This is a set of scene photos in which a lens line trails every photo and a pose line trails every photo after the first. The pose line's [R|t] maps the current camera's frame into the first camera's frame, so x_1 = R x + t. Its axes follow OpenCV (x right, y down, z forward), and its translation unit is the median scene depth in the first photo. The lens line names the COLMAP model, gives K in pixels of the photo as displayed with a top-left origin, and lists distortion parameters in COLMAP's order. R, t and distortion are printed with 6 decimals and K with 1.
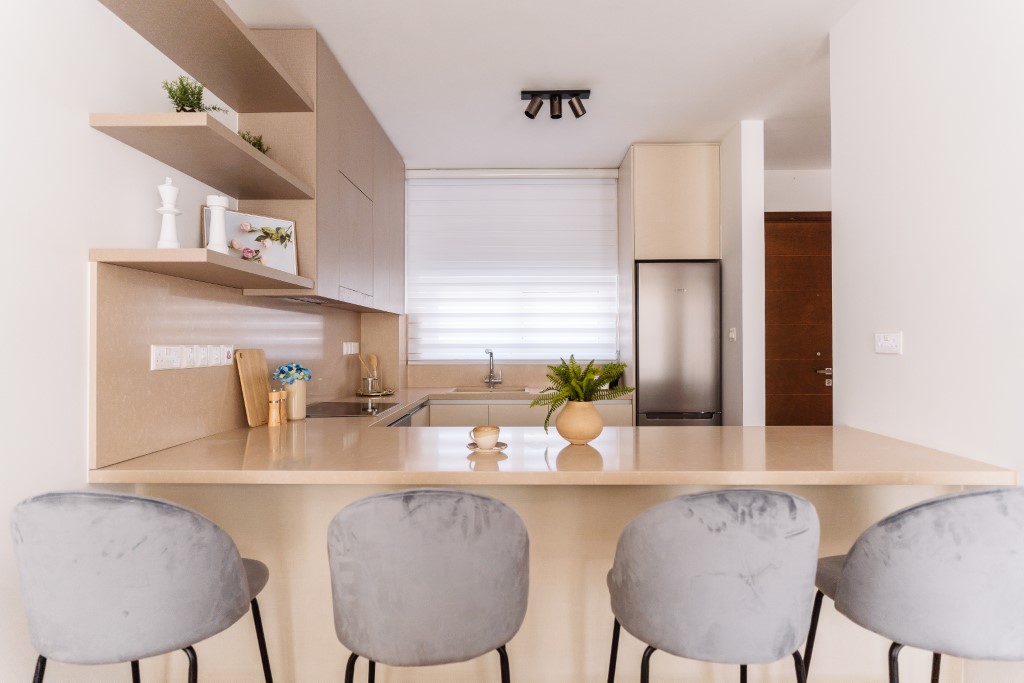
lens RADIAL K [[525.6, 0, 514.4], [0, 525.6, 340.3], [0, 0, 1]] dist [-0.002285, 0.000947]
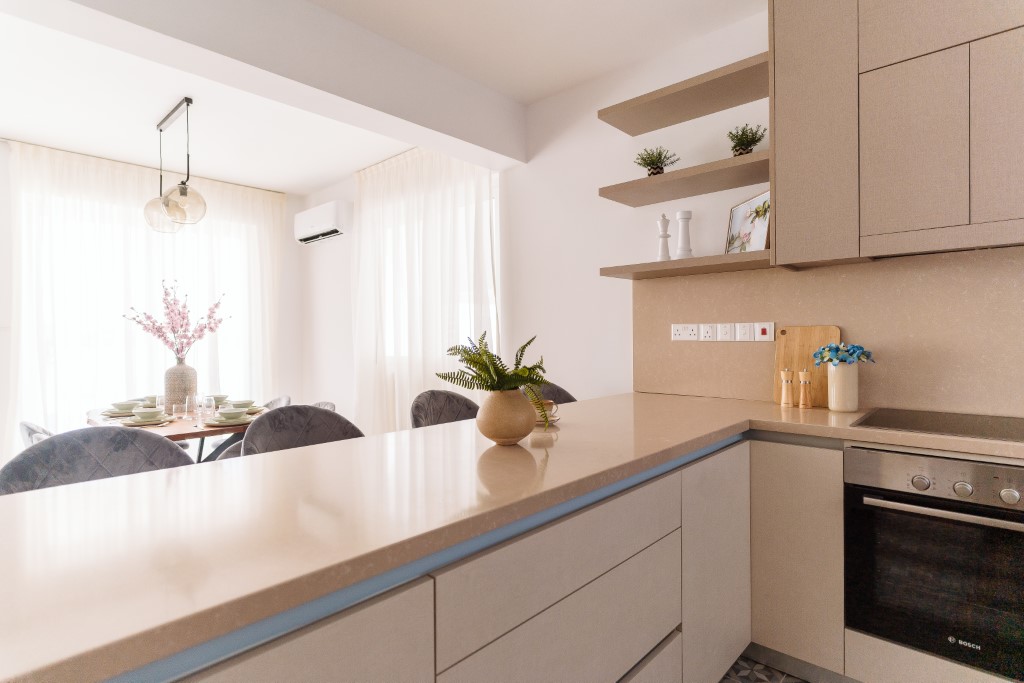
lens RADIAL K [[525.6, 0, 514.4], [0, 525.6, 340.3], [0, 0, 1]] dist [-0.002285, 0.000947]
pose [[-0.658746, 0.013246, -0.752248, 0.545862], [0.013338, 0.999893, 0.005927, 0.028895], [0.752247, -0.006129, -0.658853, 1.182107]]
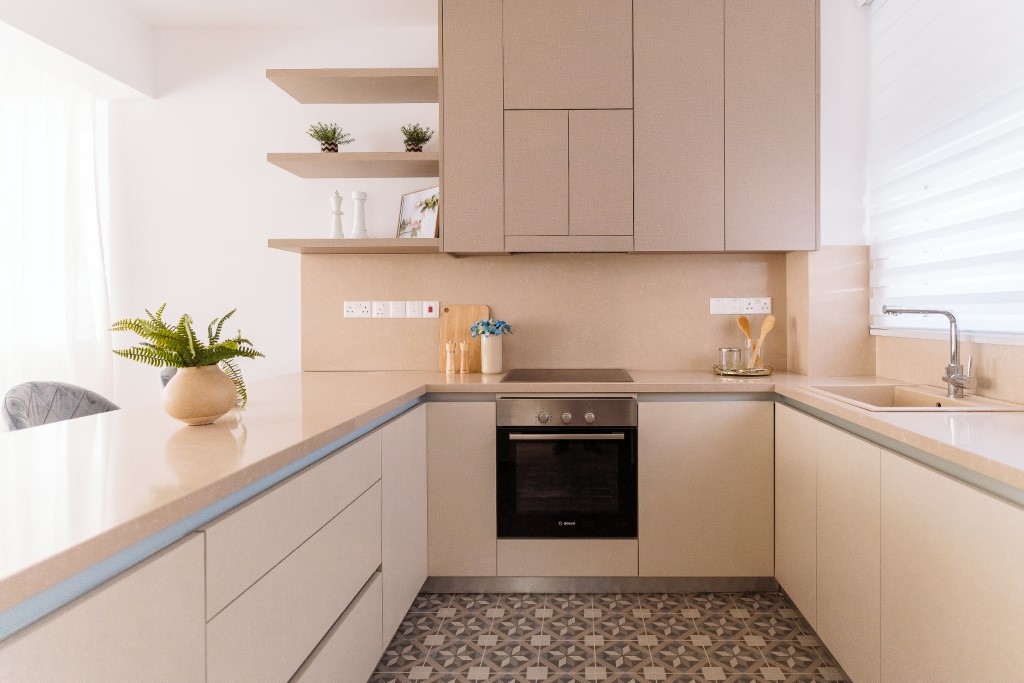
lens RADIAL K [[579.6, 0, 569.5], [0, 579.6, 319.5], [0, 0, 1]] dist [0.001652, 0.000677]
pose [[0.010998, 0.010128, -0.999888, 0.725397], [0.007416, 0.999920, 0.010210, 0.035998], [0.999912, -0.007528, 0.010922, 1.166220]]
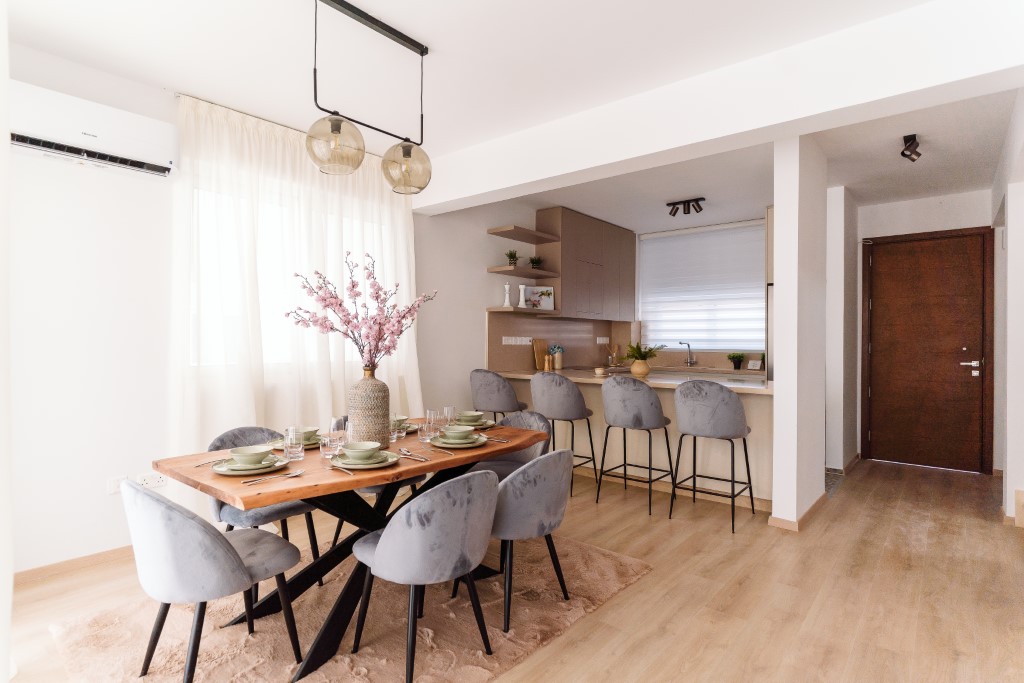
lens RADIAL K [[525.6, 0, 514.4], [0, 525.6, 340.3], [0, 0, 1]] dist [-0.002285, 0.000947]
pose [[0.782114, 0.006390, -0.623103, 0.910904], [-0.005180, 0.999980, 0.003753, 0.014047], [0.623114, 0.000293, 0.782131, -0.972828]]
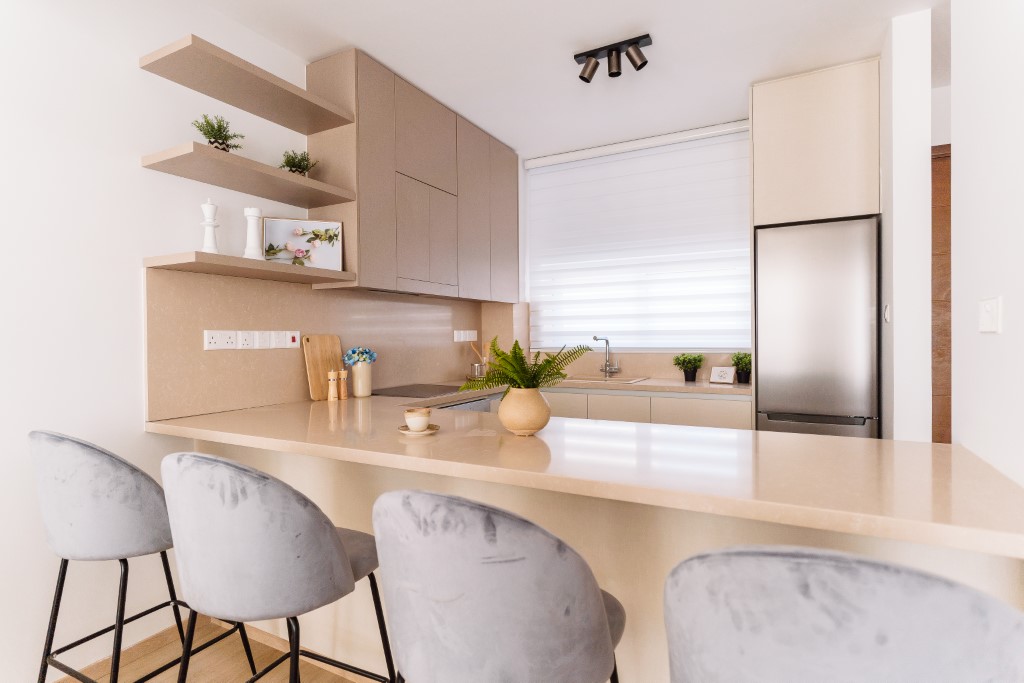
lens RADIAL K [[519.0, 0, 512.0], [0, 519.0, 341.5], [0, 0, 1]] dist [-0.001542, 0.000540]
pose [[0.888572, -0.001084, -0.458735, 0.398102], [0.009238, 0.999837, 0.015530, 0.017036], [0.458644, -0.018038, 0.888437, 0.153688]]
